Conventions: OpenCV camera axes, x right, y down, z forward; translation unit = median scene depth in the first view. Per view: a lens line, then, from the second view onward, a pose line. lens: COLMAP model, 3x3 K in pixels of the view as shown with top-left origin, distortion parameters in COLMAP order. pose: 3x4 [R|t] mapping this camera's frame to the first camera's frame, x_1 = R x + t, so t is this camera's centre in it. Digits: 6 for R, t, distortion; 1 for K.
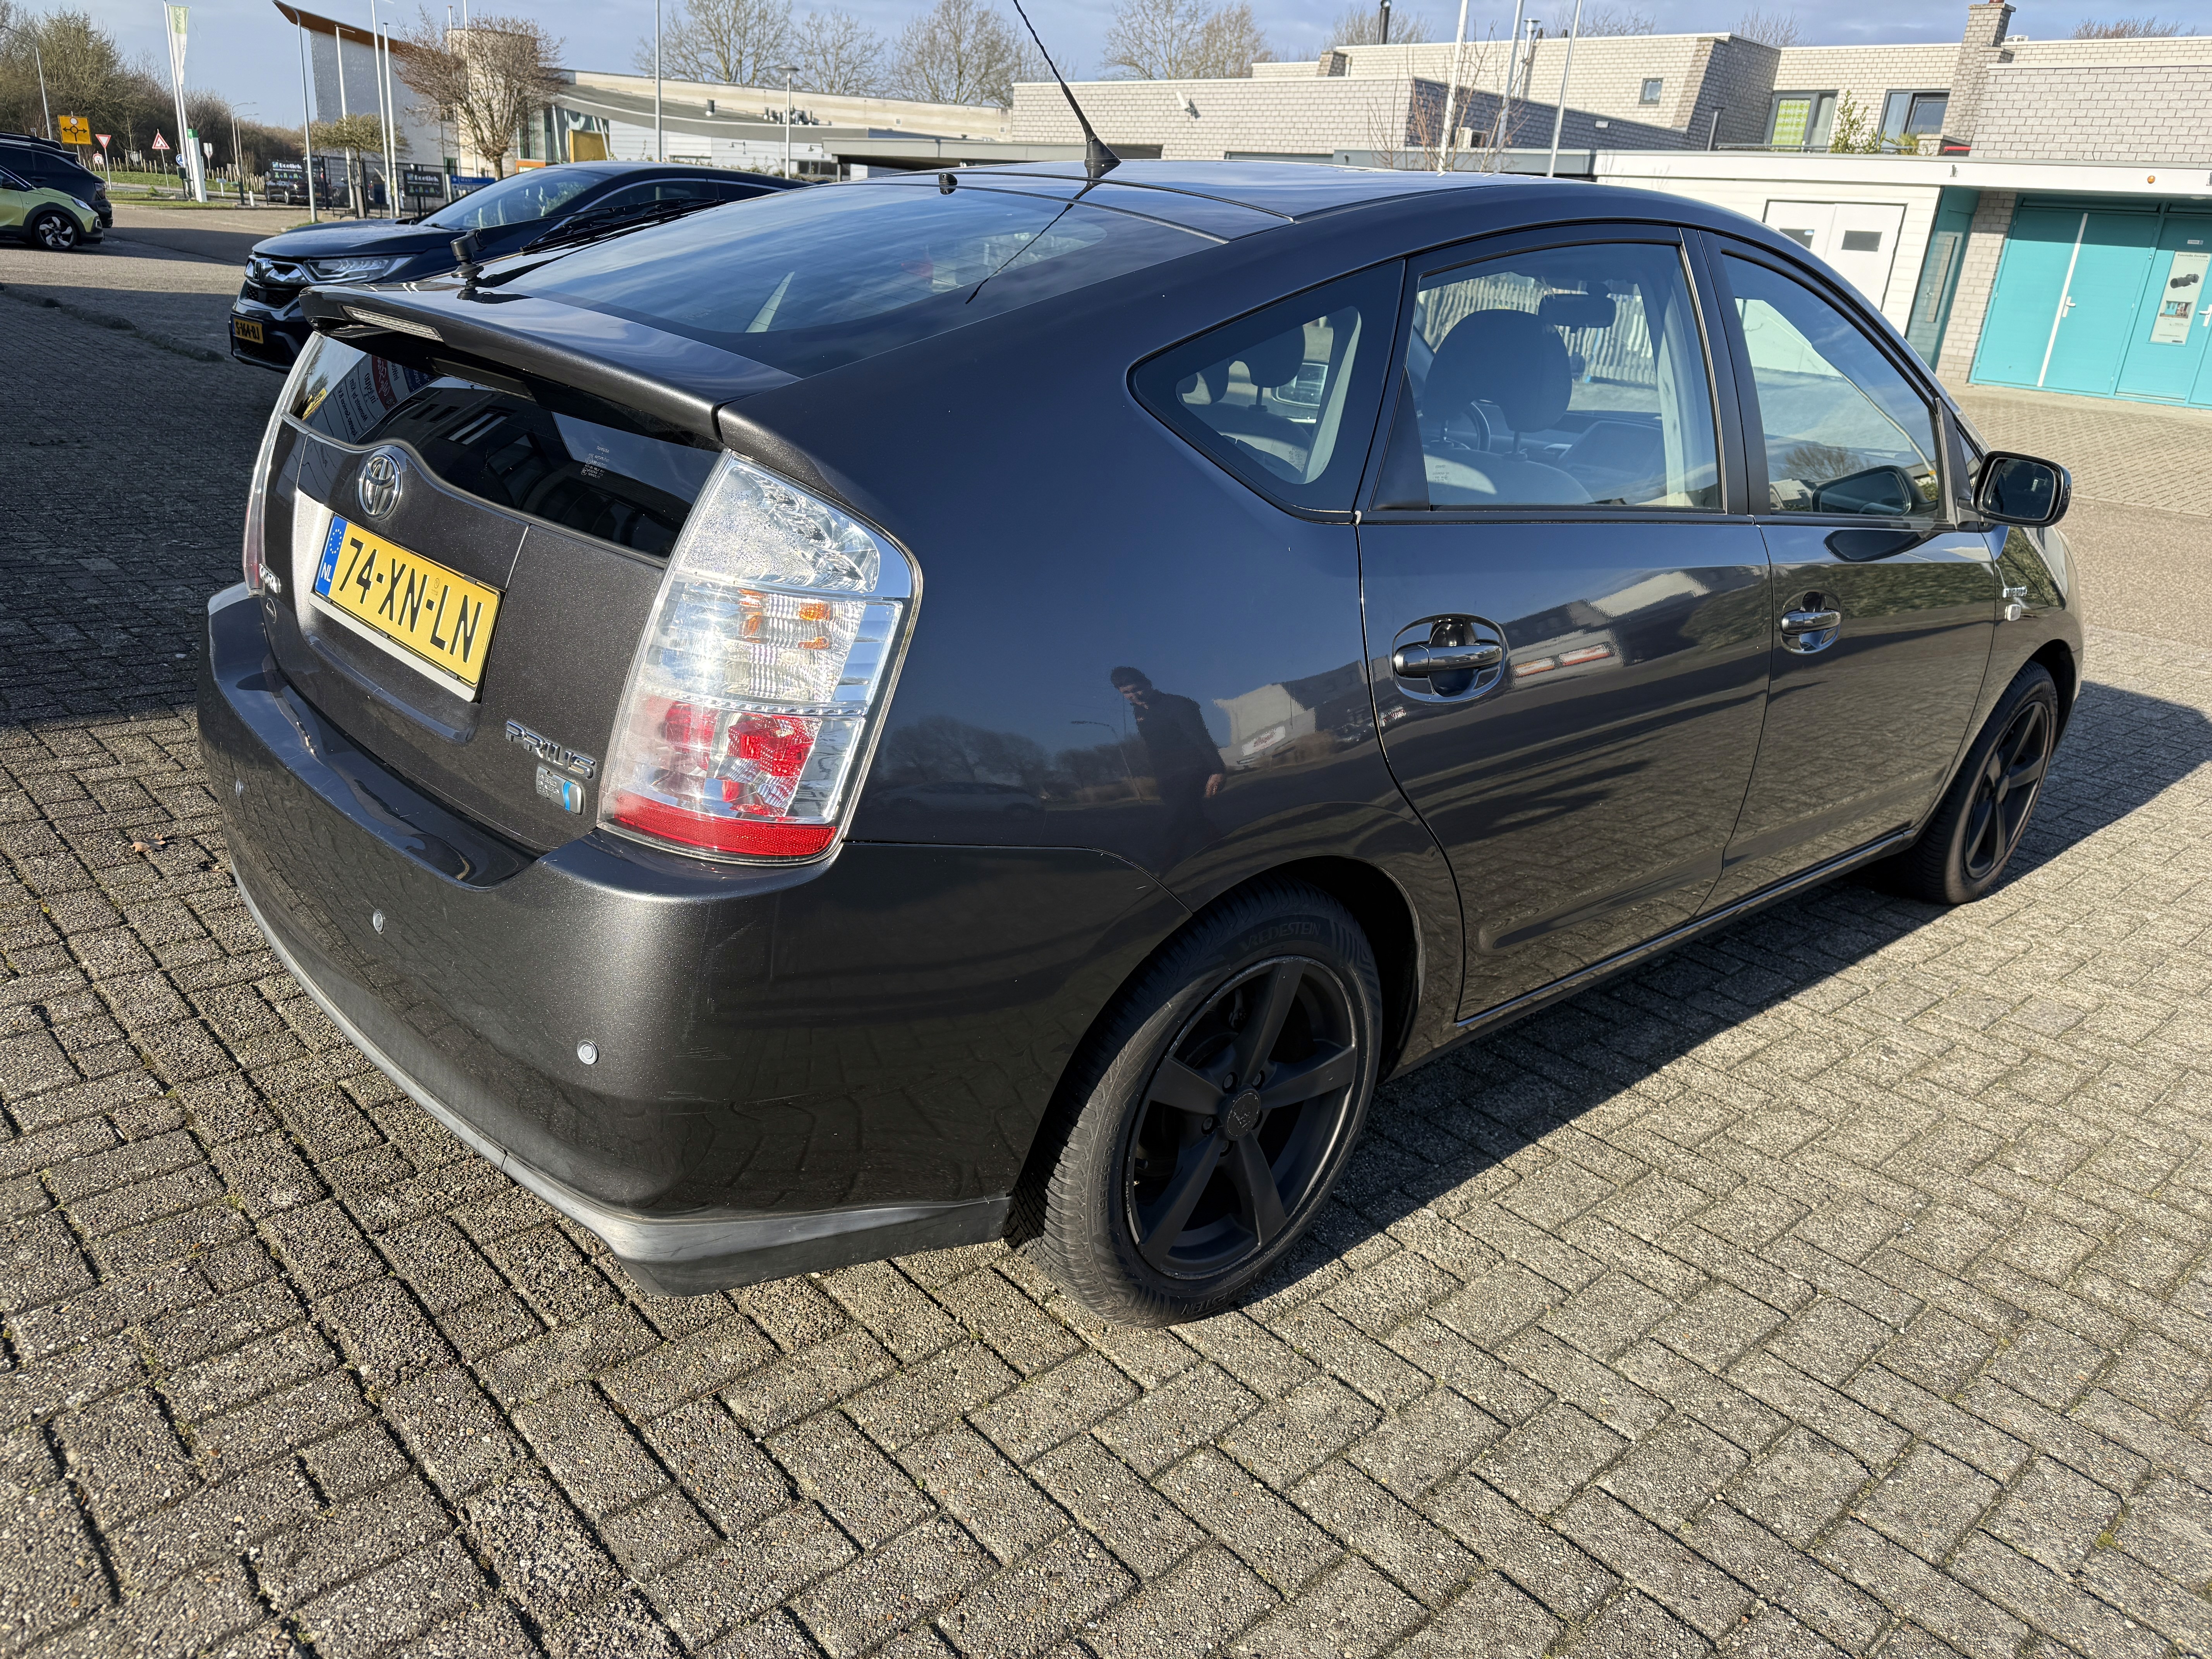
lens RADIAL K [[1553.7, 0, 1077.3], [0, 1553.7, 824.0], [0, 0, 1]] dist [-0.007367, 0.000282]
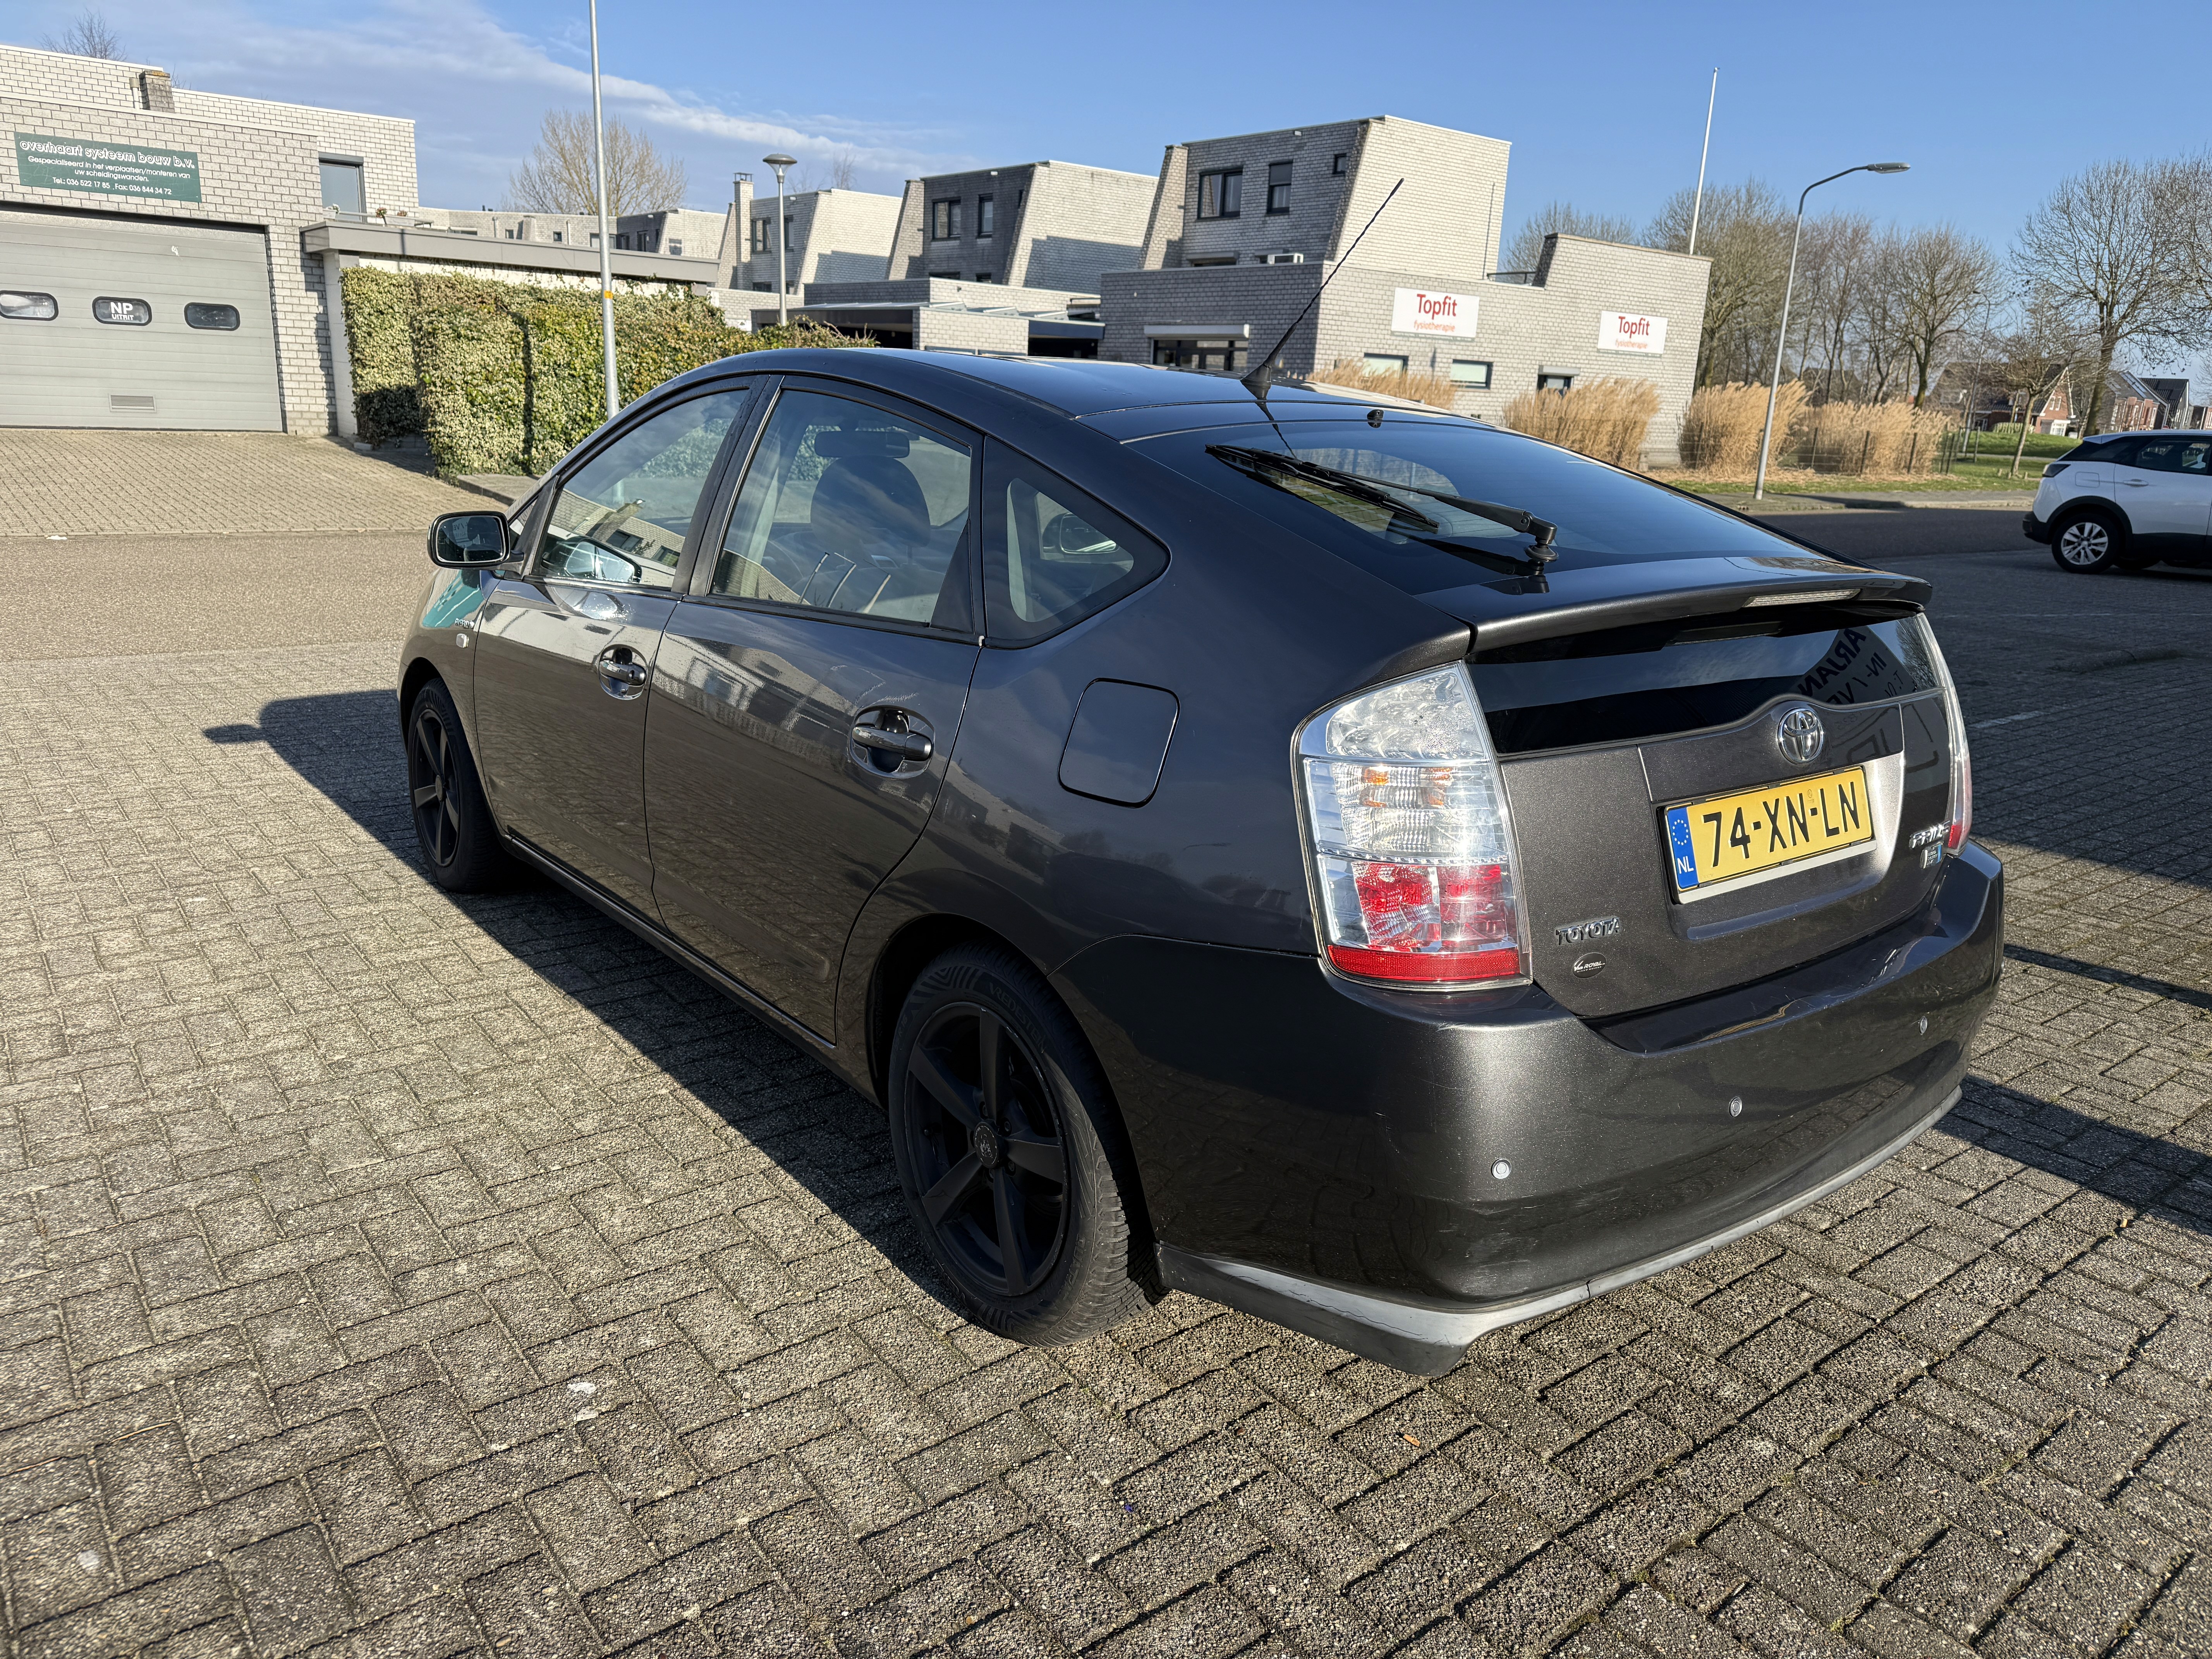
lens RADIAL K [[1598.2, 0, 1083.9], [0, 1598.2, 819.6], [0, 0, 1]] dist [0.000390, -0.010187]
pose [[0.071989, -0.319360, 0.944895, -0.155171], [0.309748, 0.907670, 0.283180, -0.063074], [-0.948089, 0.272294, 0.164263, 0.125494]]
